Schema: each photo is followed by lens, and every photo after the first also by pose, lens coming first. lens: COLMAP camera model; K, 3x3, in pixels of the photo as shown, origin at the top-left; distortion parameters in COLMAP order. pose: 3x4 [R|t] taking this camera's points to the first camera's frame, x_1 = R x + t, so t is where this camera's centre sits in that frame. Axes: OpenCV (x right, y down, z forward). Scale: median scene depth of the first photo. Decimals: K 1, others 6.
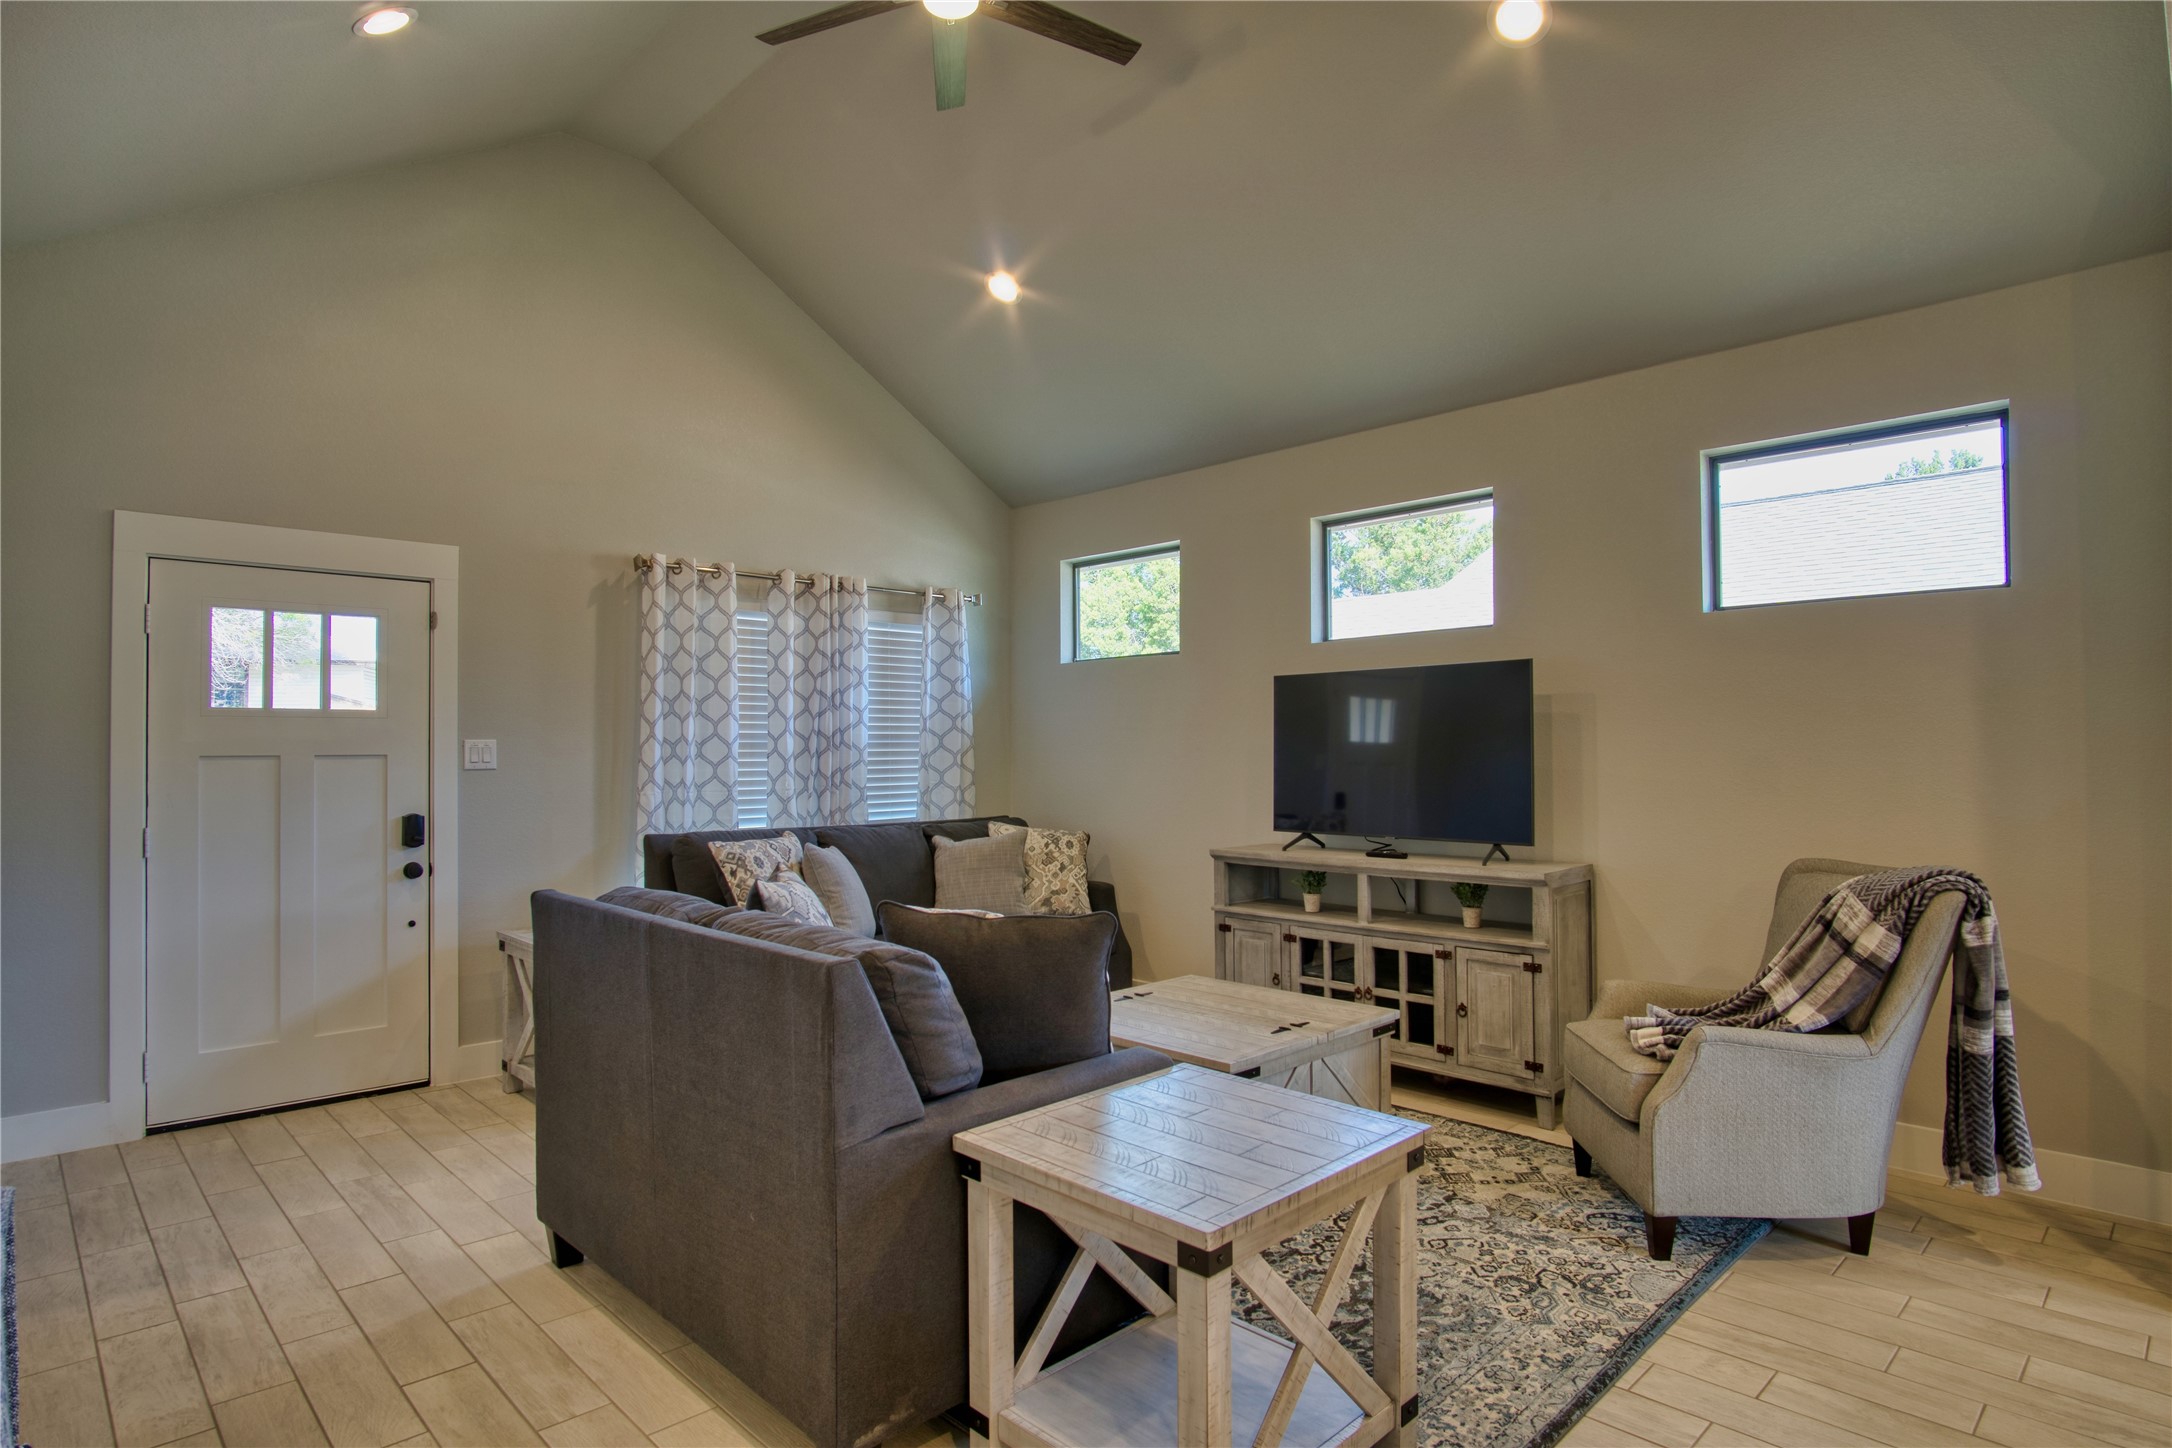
lens RADIAL K [[1170.7, 0, 1070.0], [0, 1170.7, 707.0], [0, 0, 1]] dist [-0.031499, 0.007391]
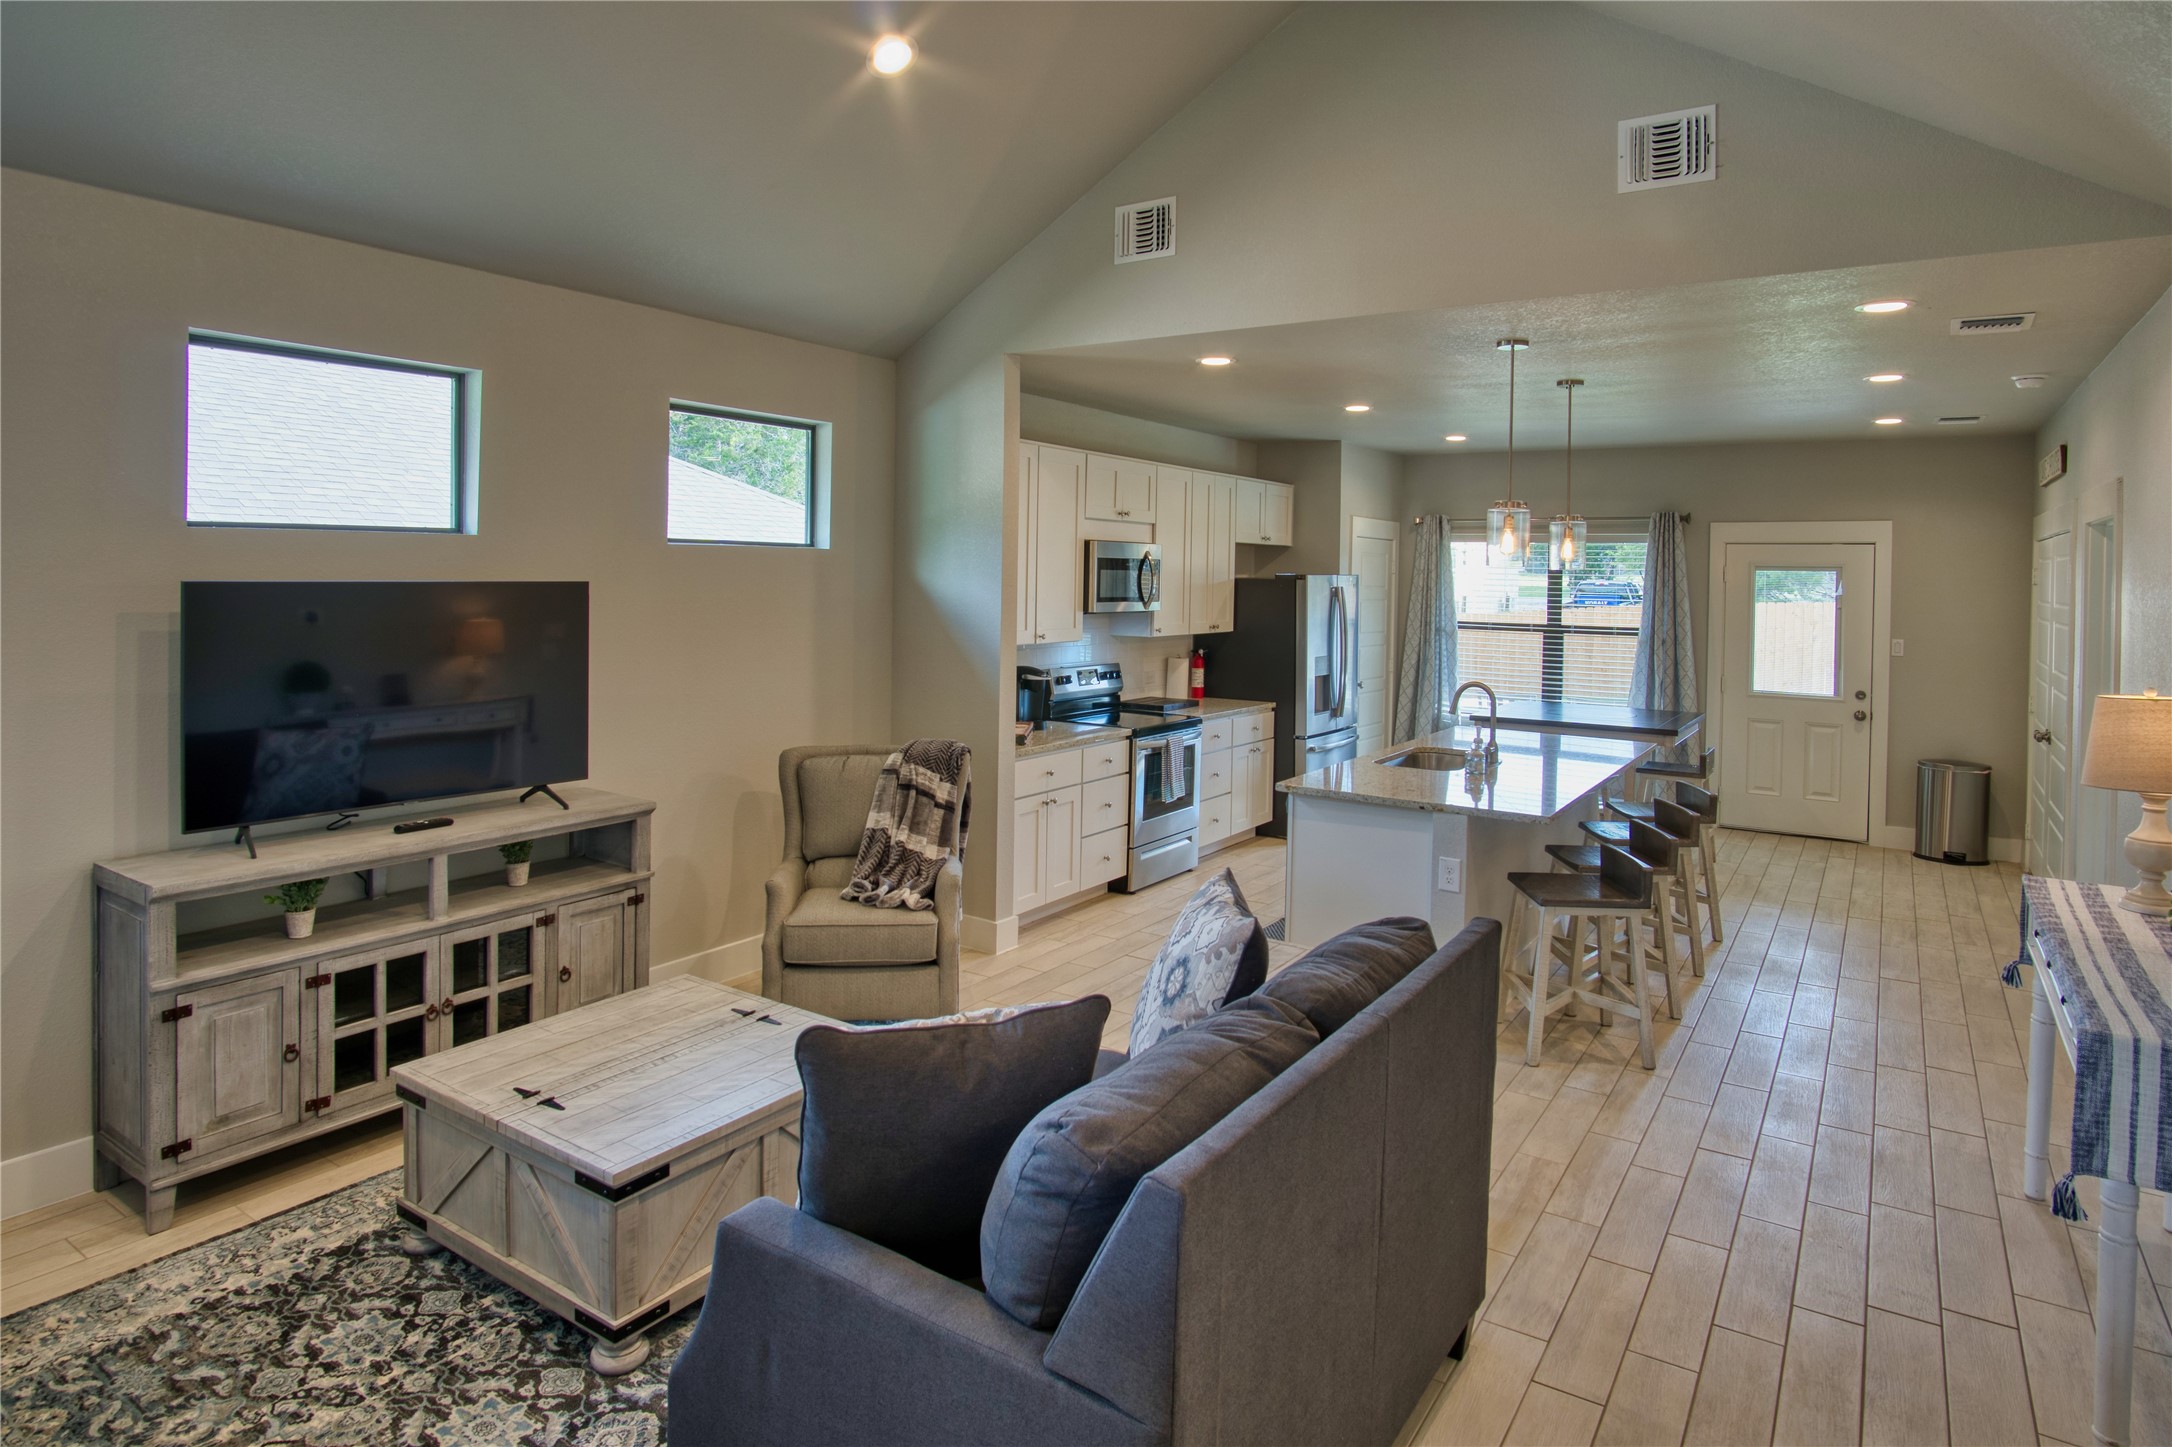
lens RADIAL K [[1237.3, 0, 1083.8], [0, 1237.3, 582.2], [0, 0, 1]] dist [-0.025245, 0.003645]
pose [[-0.214331, -0.009699, 0.976713, -0.648398], [-0.050879, 0.998704, -0.001247, -0.059631], [-0.975435, -0.049961, -0.214547, 0.793477]]
